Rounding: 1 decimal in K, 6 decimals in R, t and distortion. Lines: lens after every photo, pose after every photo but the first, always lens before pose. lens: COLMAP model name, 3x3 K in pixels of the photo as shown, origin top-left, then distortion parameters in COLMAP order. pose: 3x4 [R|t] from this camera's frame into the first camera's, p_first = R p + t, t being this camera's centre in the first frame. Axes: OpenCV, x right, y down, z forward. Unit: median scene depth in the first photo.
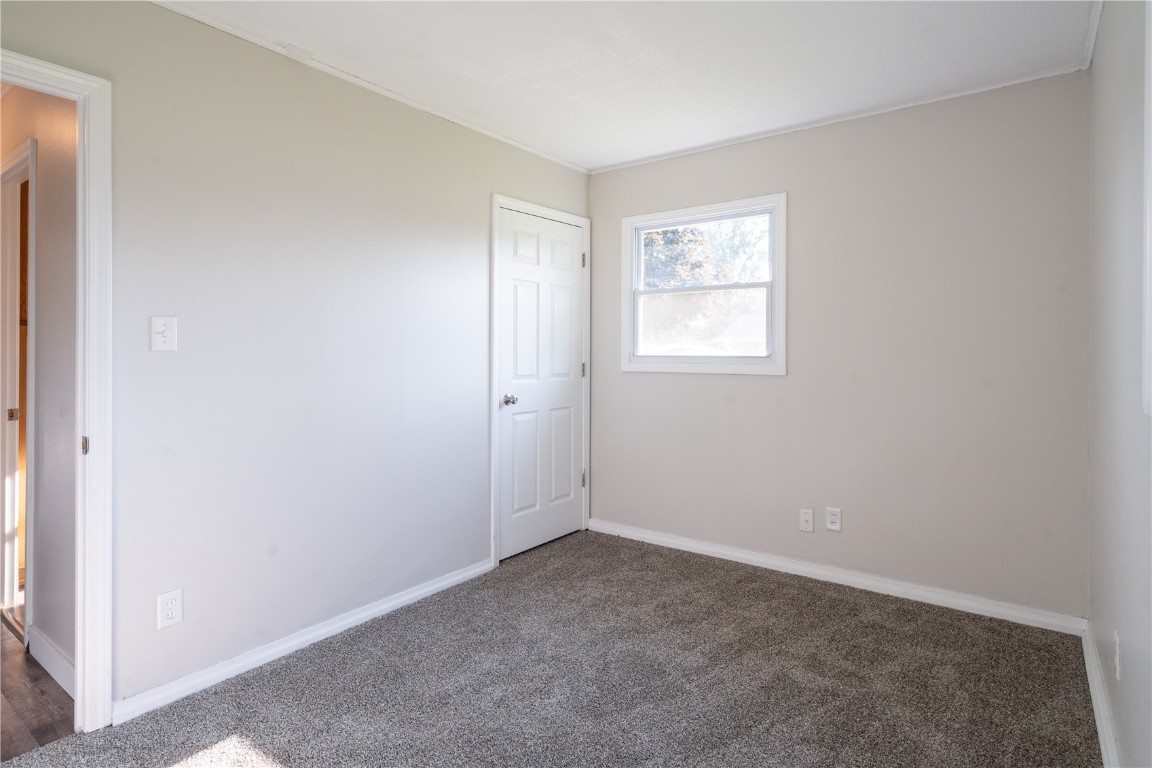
lens RADIAL K [[607.4, 0, 578.7], [0, 607.4, 358.6], [0, 0, 1]] dist [0.002394, 0.000633]
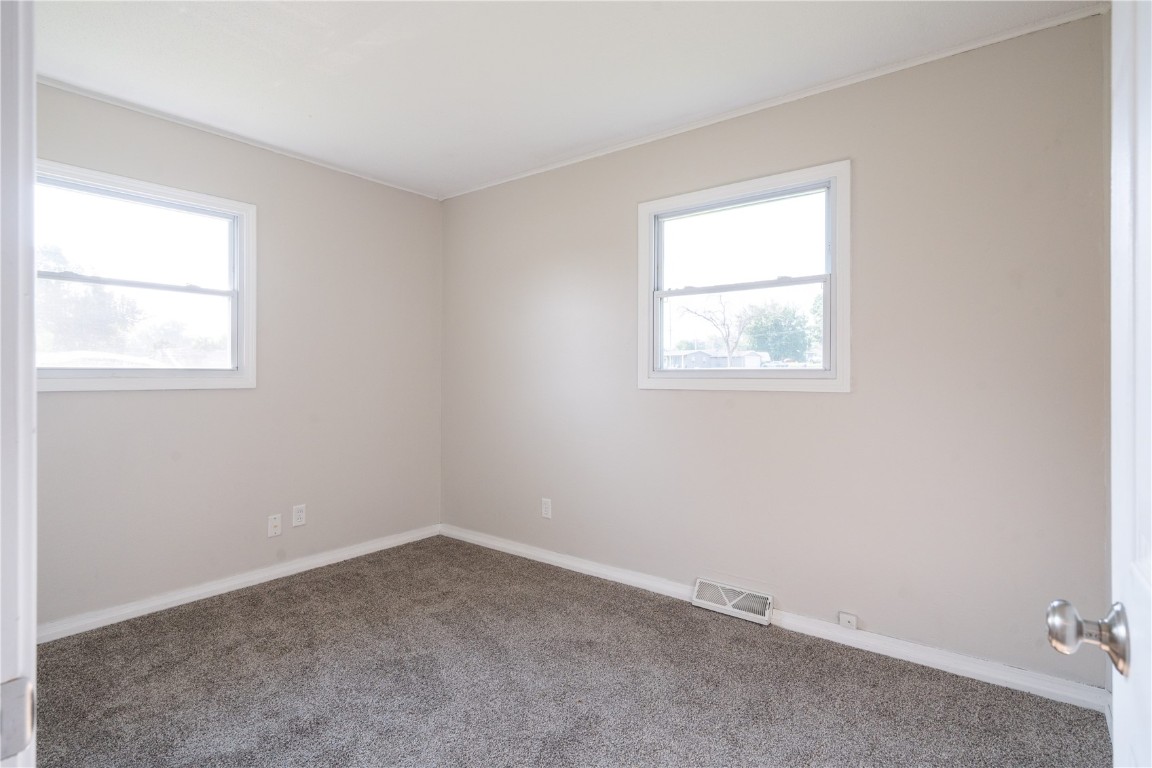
lens RADIAL K [[576.2, 0, 576.0], [0, 576.2, 384.0], [0, 0, 1]] dist [-0.000189, -0.000143]
pose [[0.023546, -0.020508, 0.999512, -0.622201], [0.007005, 0.999768, 0.020348, 0.004509], [-0.999698, 0.006523, 0.023684, 0.467838]]
